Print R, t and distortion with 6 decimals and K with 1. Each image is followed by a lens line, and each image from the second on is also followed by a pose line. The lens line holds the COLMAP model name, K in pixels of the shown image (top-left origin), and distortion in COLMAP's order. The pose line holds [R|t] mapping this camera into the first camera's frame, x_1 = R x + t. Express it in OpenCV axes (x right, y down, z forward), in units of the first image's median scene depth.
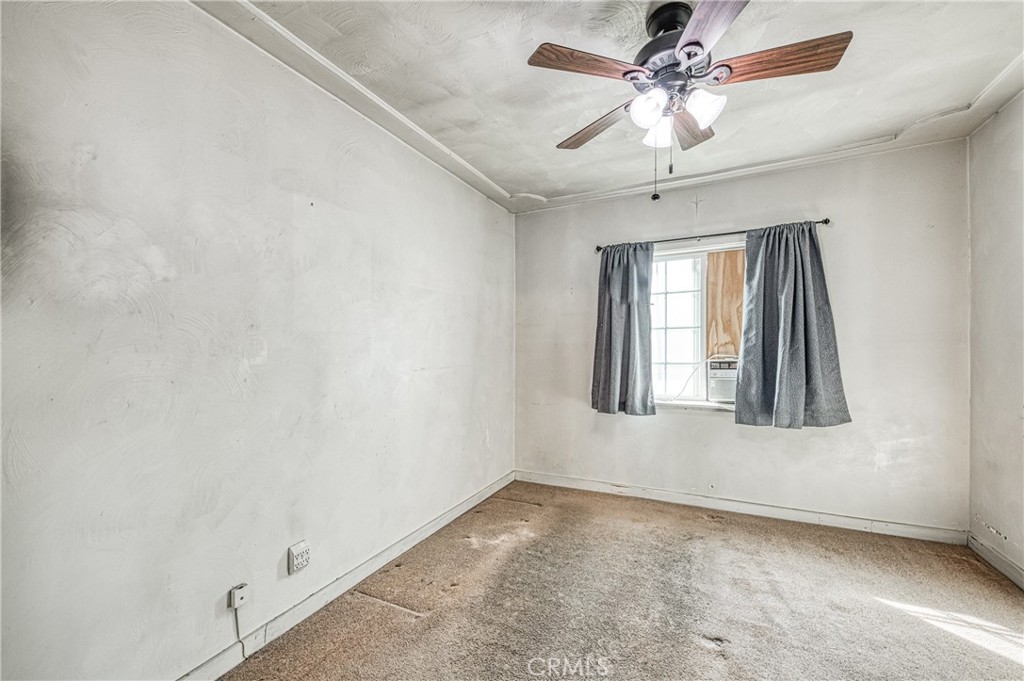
lens RADIAL K [[408.6, 0, 506.3], [0, 408.6, 352.3], [0, 0, 1]] dist [-0.015045, -0.000208]
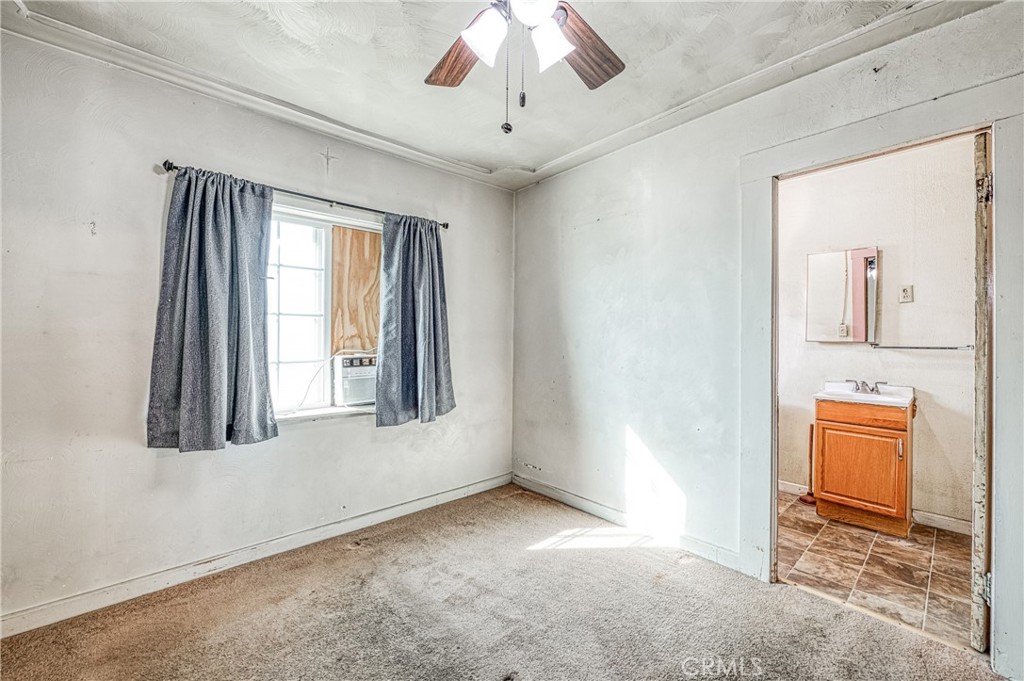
lens RADIAL K [[408.6, 0, 506.3], [0, 408.6, 352.3], [0, 0, 1]] dist [-0.015045, -0.000208]
pose [[0.349397, -0.019705, 0.936768, -0.167902], [0.001729, 0.999791, 0.020385, -0.005828], [-0.936973, -0.005503, 0.349358, 0.427047]]
